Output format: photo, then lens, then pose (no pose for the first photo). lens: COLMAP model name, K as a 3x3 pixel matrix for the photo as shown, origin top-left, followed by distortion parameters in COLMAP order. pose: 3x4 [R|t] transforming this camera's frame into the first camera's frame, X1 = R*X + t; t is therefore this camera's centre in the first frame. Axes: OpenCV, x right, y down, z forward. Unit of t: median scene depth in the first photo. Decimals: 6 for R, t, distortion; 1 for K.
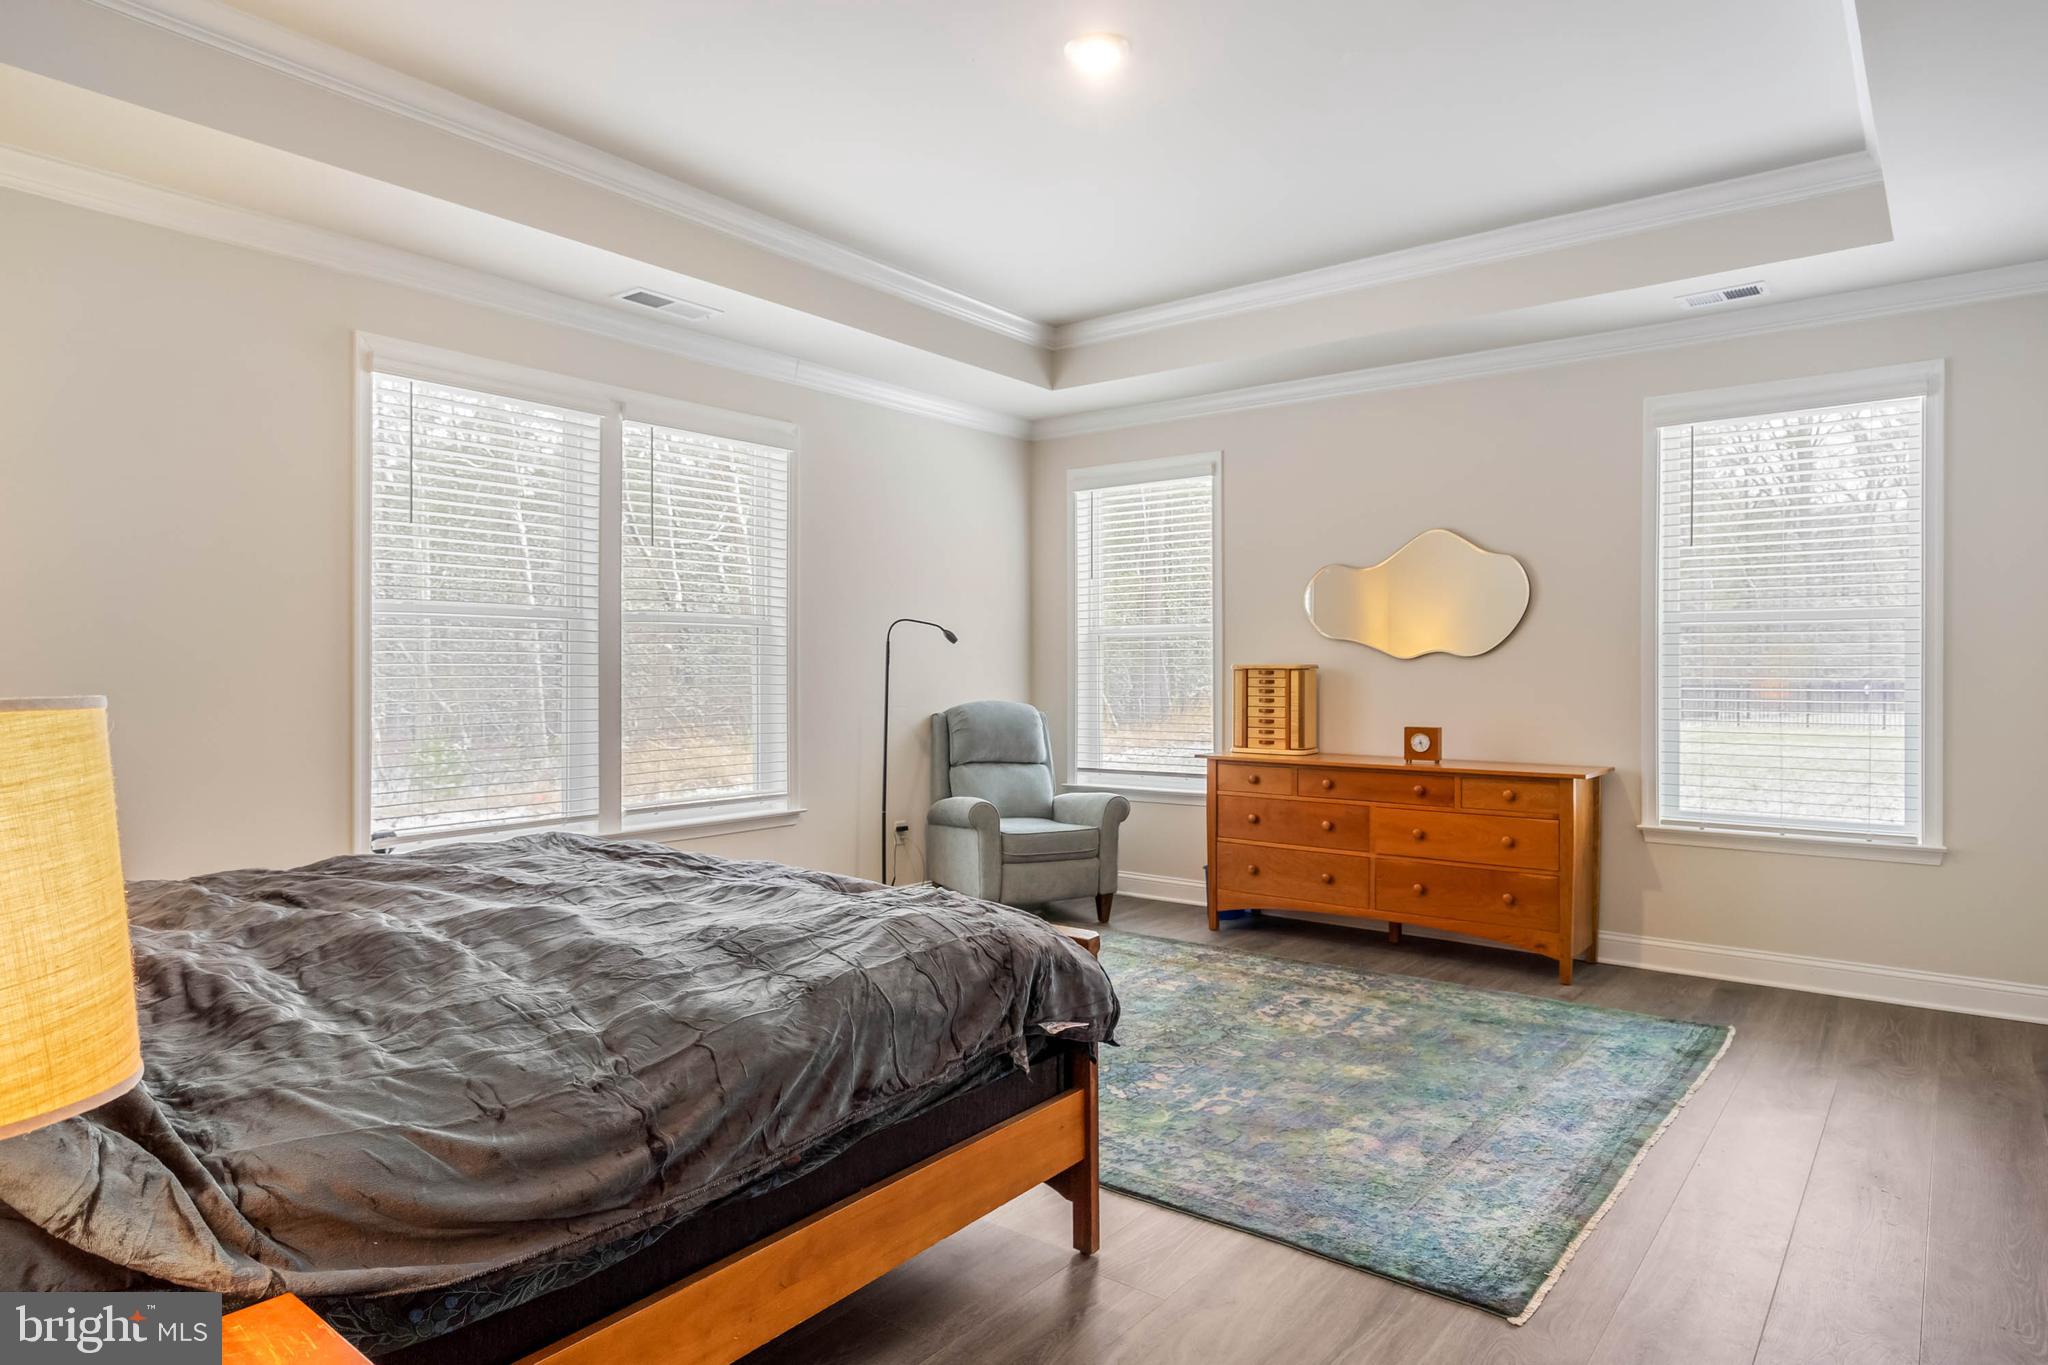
lens RADIAL K [[1183.6, 0, 1024.0], [0, 1183.6, 682.5], [0, 0, 1]] dist [0.003053, 0.000701]
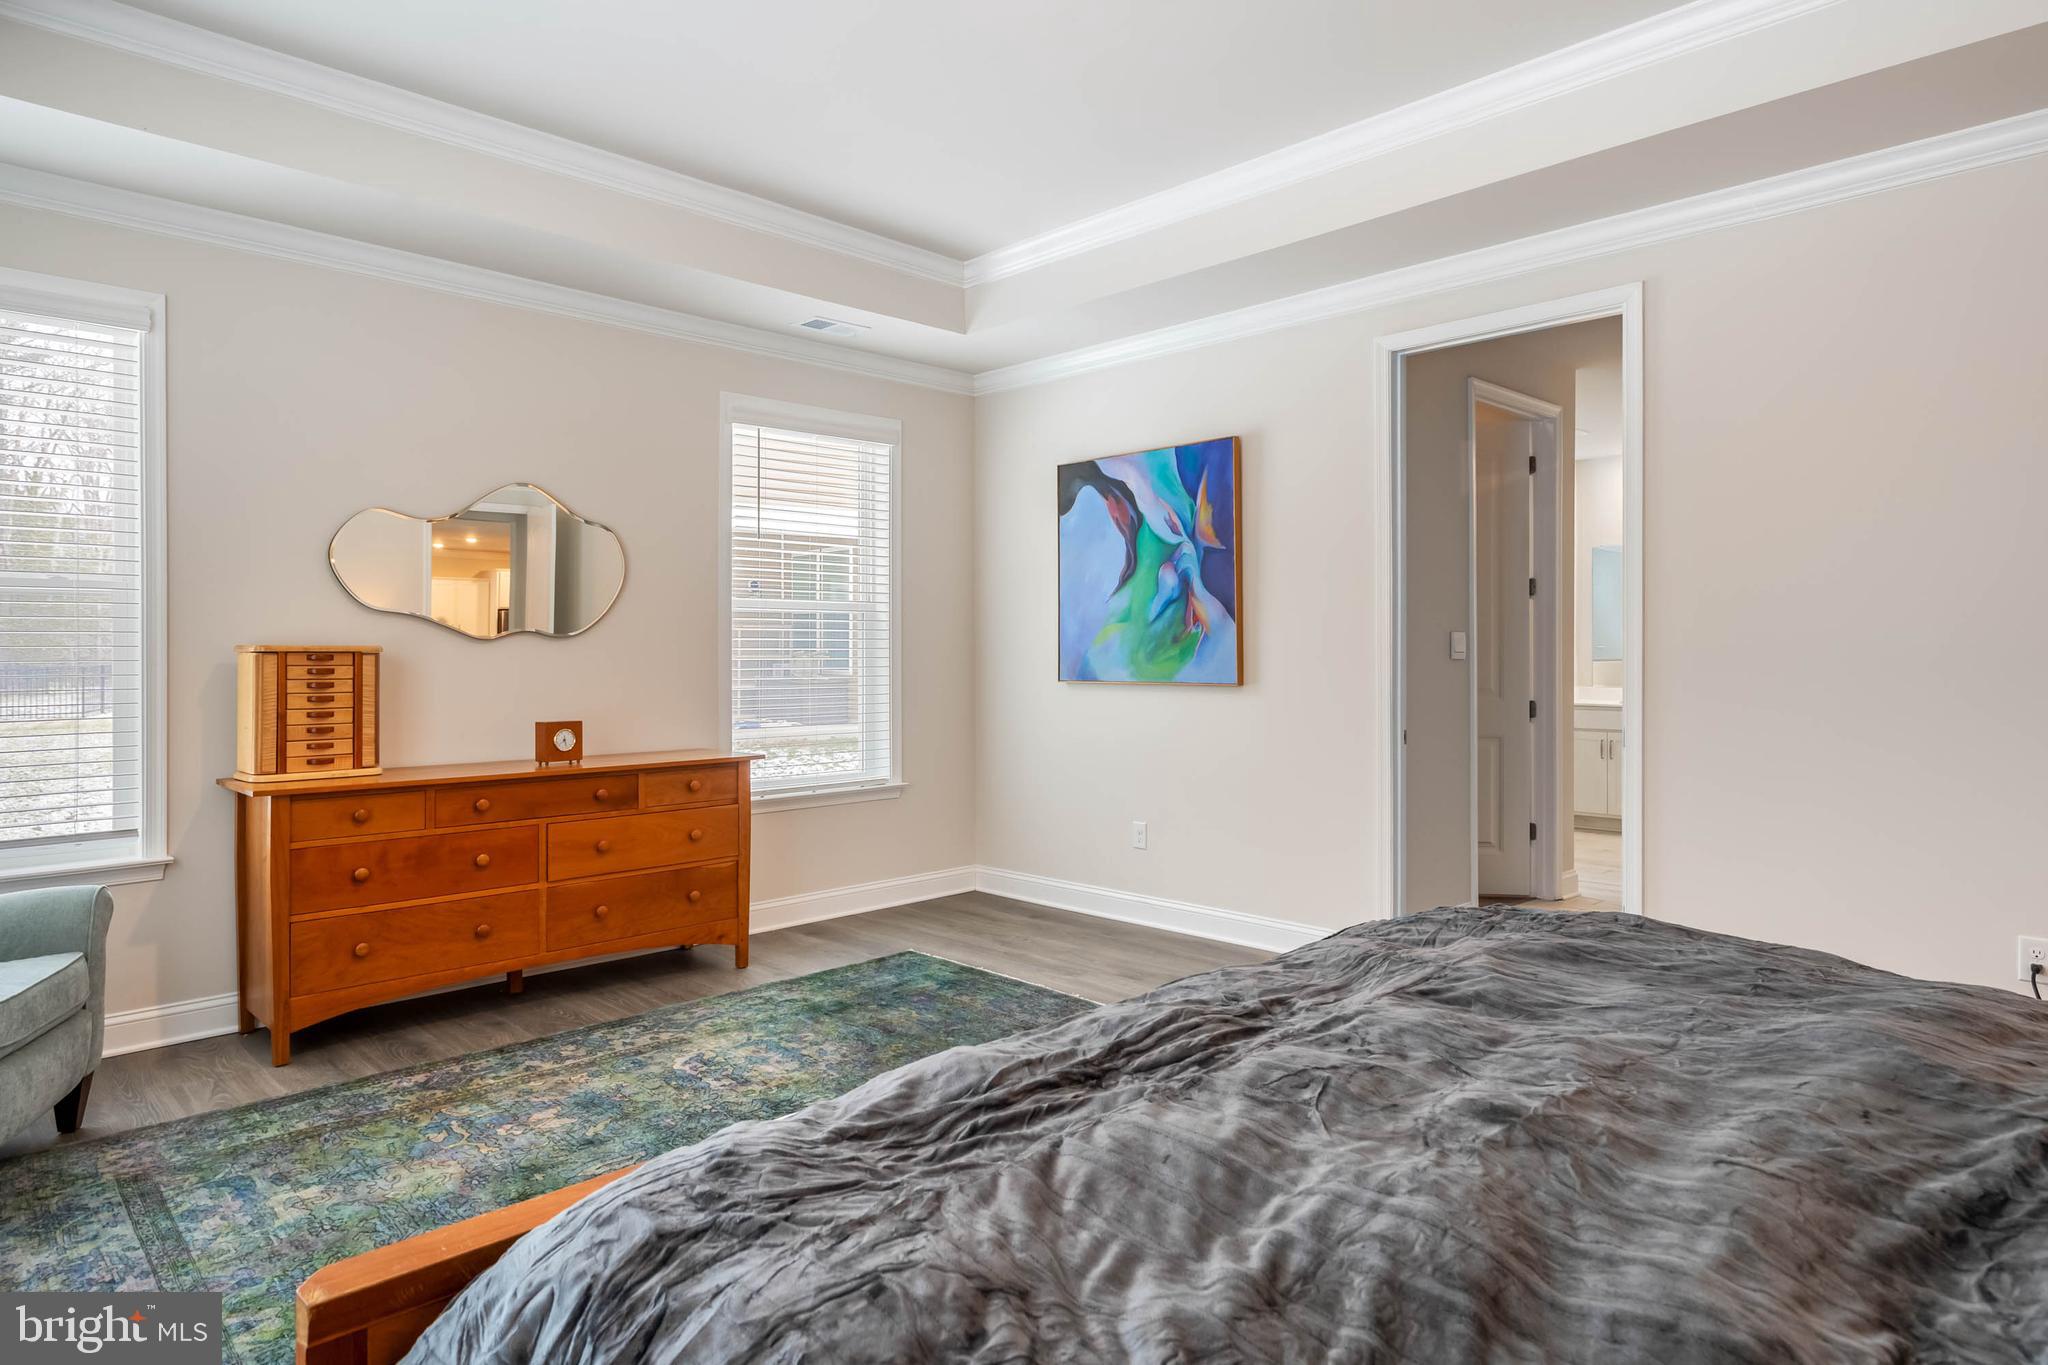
lens RADIAL K [[1196.1, 0, 1021.8], [0, 1196.1, 655.4], [0, 0, 1]] dist [0.002321, -0.000073]
pose [[0.126808, -0.002402, 0.991924, -0.458656], [0.015644, 0.999878, 0.000421, -0.004067], [-0.991804, 0.015465, 0.126830, 0.570763]]
